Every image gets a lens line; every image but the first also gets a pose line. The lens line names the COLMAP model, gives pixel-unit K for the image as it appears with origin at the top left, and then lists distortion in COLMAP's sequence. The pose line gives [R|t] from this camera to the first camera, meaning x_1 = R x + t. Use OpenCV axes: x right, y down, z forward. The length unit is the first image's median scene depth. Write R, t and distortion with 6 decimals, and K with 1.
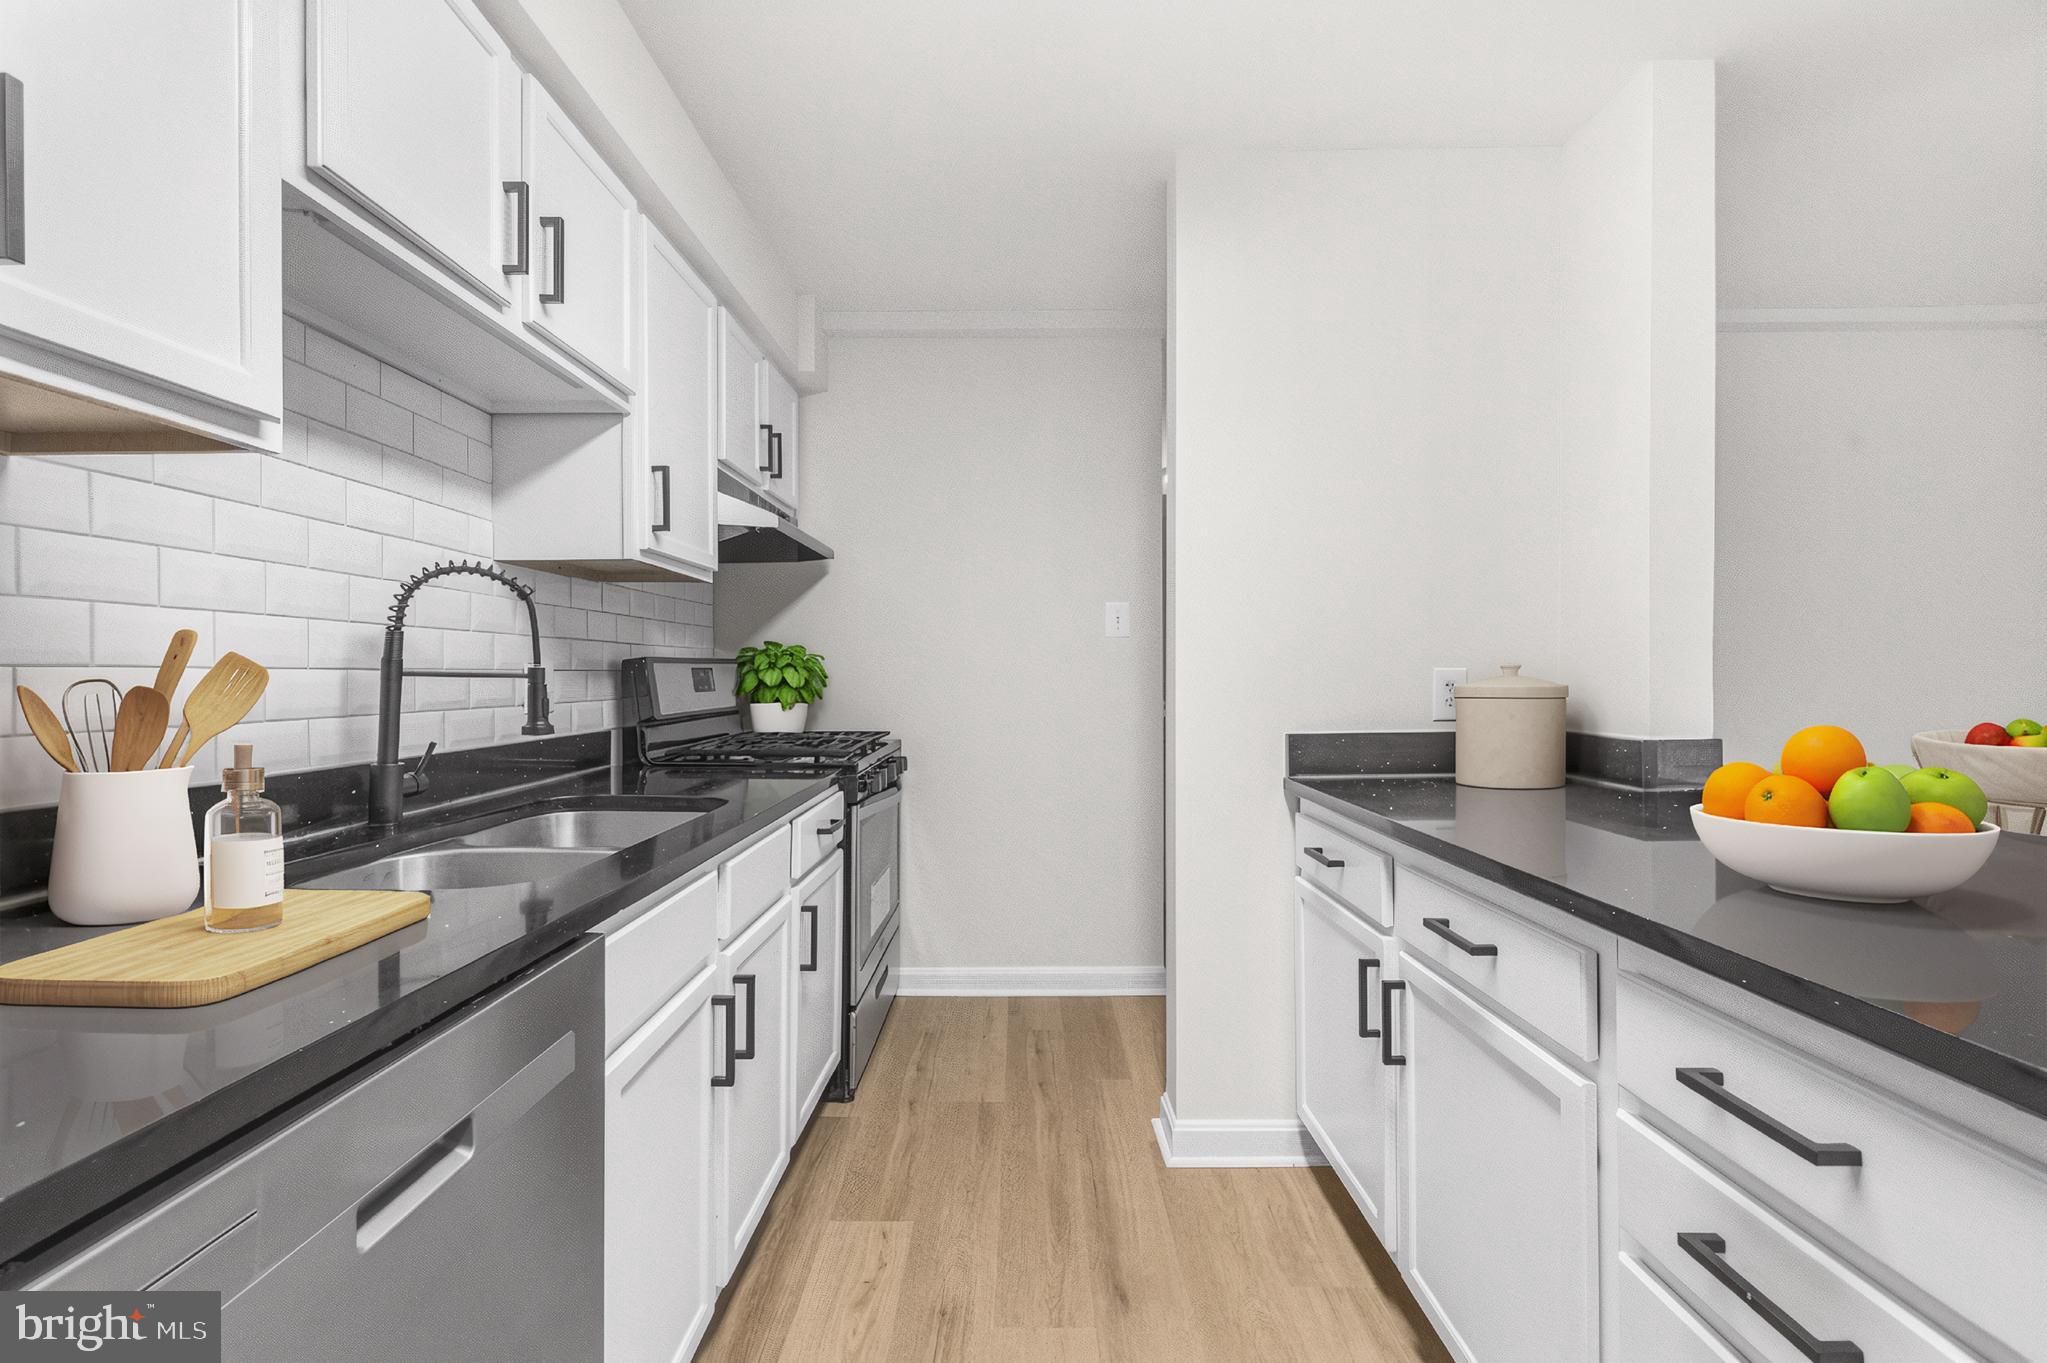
lens RADIAL K [[848.1, 0, 1023.5], [0, 848.1, 681.5], [0, 0, 1]] dist [-0.000791, -0.000161]
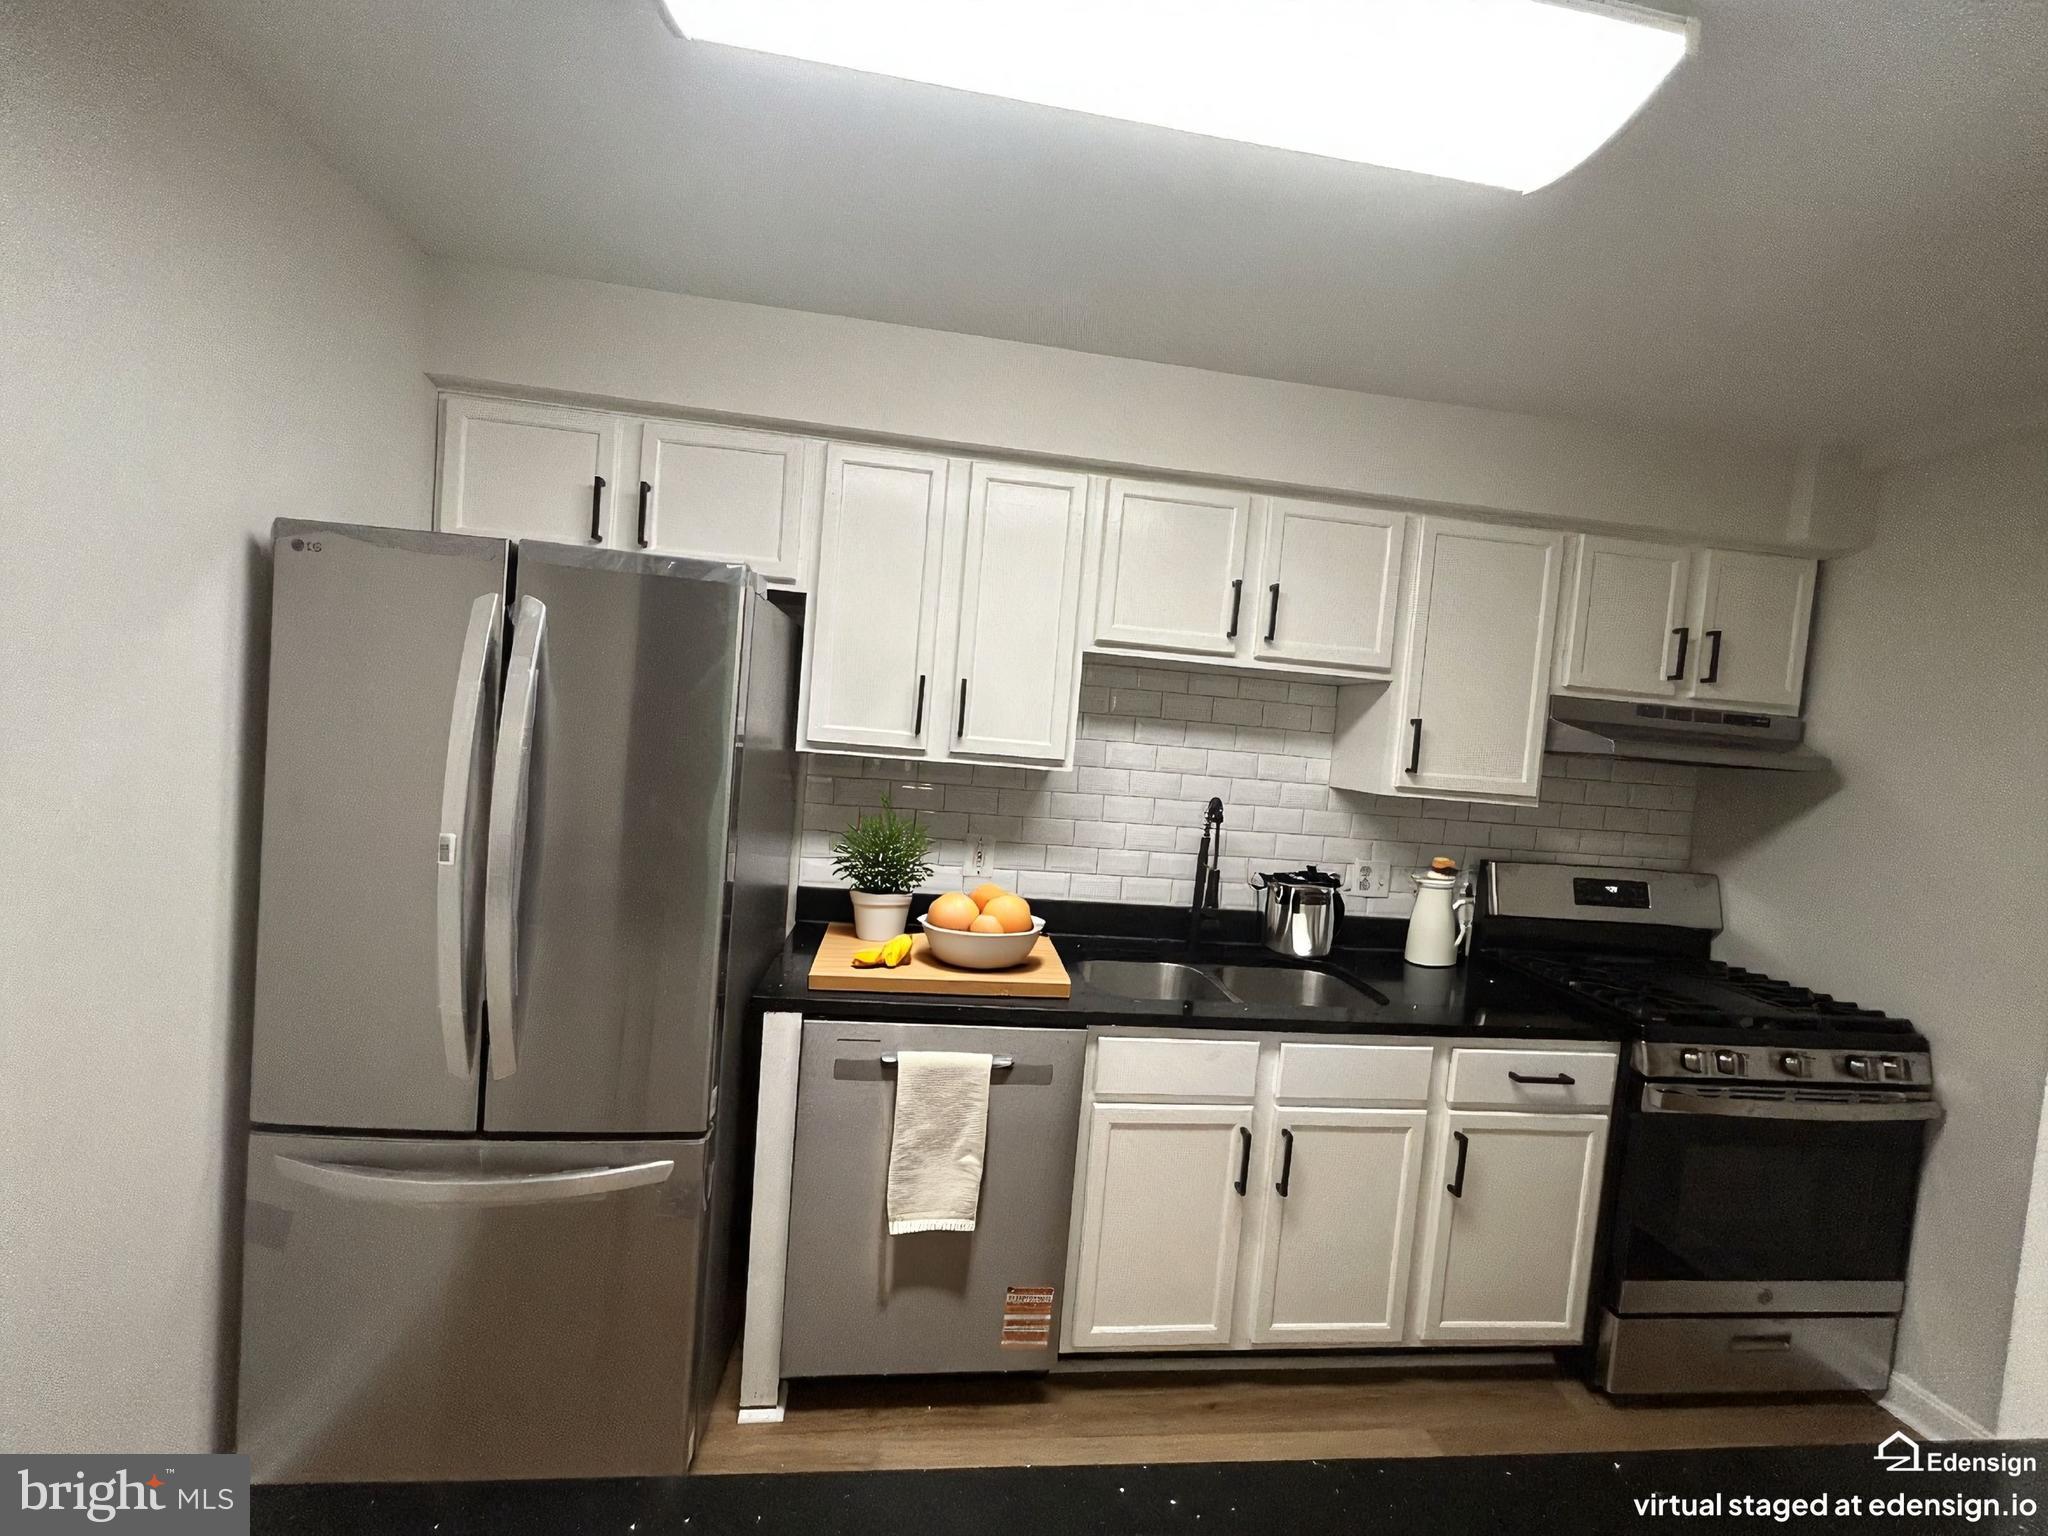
lens RADIAL K [[857.7, 0, 1034.3], [0, 857.7, 758.9], [0, 0, 1]] dist [0.002383, 0.000706]
pose [[0.124344, 0.062821, -0.990249, 0.728862], [-0.090116, 0.994584, 0.051780, -0.214435], [0.988138, 0.082799, 0.129332, 0.306661]]
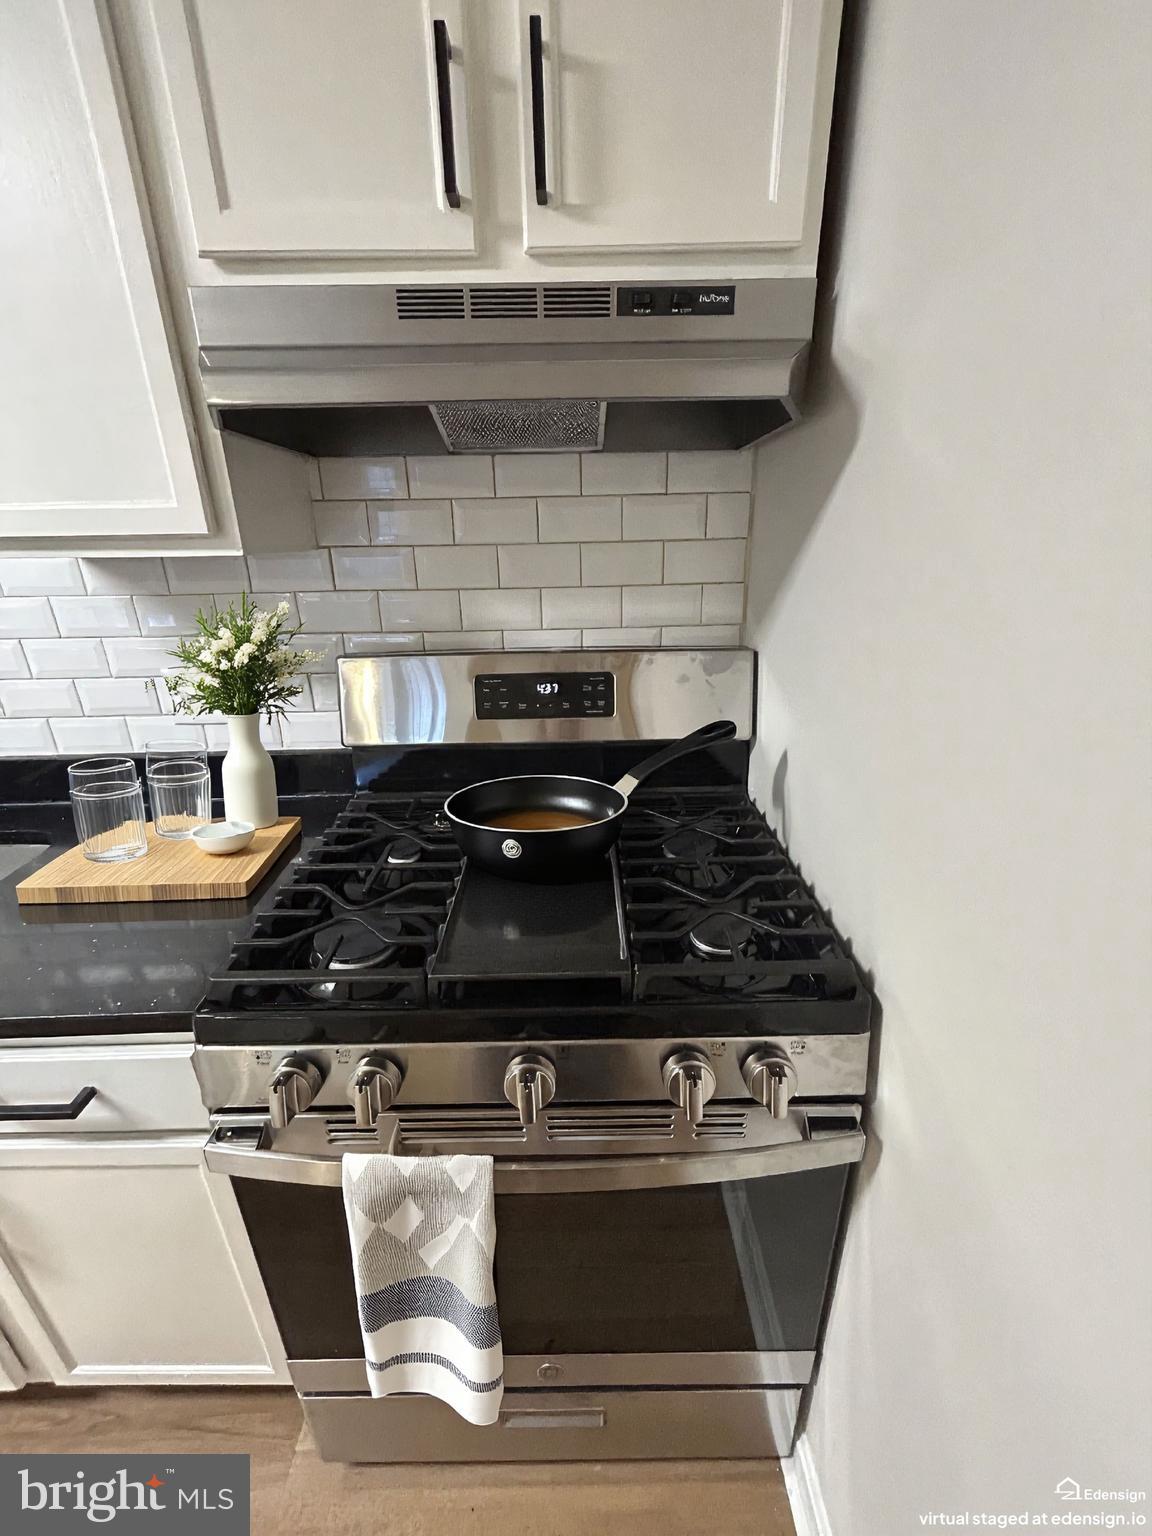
lens RADIAL K [[599.1, 0, 576.0], [0, 599.1, 768.0], [0, 0, 1]] dist [0.001033, 0.000058]
pose [[0.009068, 0.353851, -0.935258, 0.040244], [0.008307, 0.935237, 0.353924, -0.150398], [0.999924, -0.010979, 0.005541, 1.493368]]
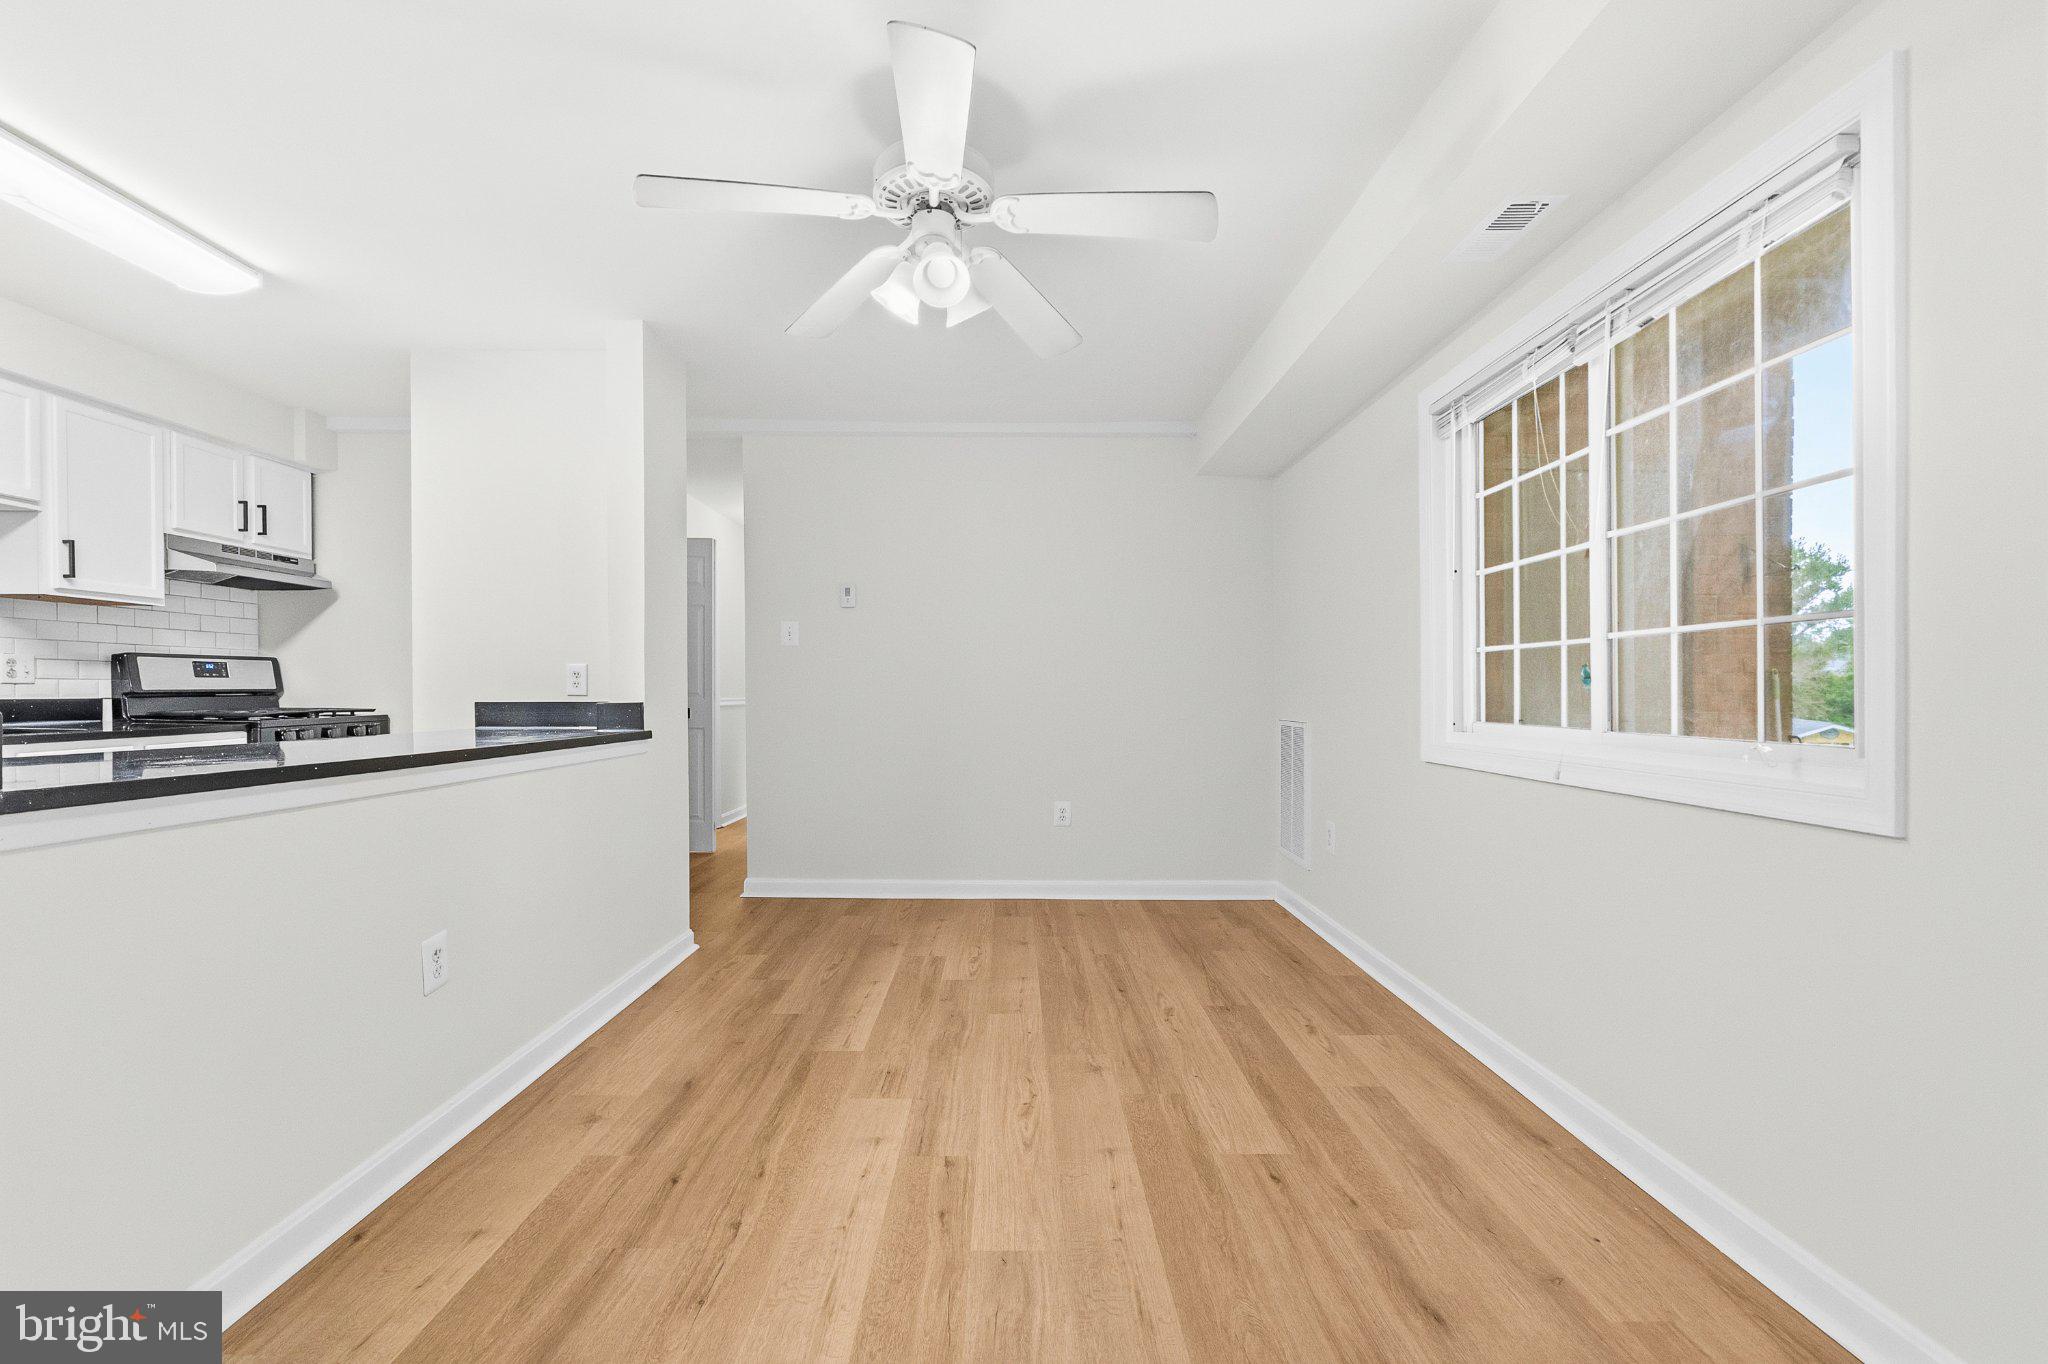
lens RADIAL K [[855.0, 0, 1028.2], [0, 855.0, 712.6], [0, 0, 1]] dist [-0.000217, 0.000142]
pose [[0.999704, 0.005505, 0.023719, 1.500473], [-0.006027, 0.999740, 0.021984, 0.047222], [-0.023592, -0.022120, 0.999477, -0.804153]]
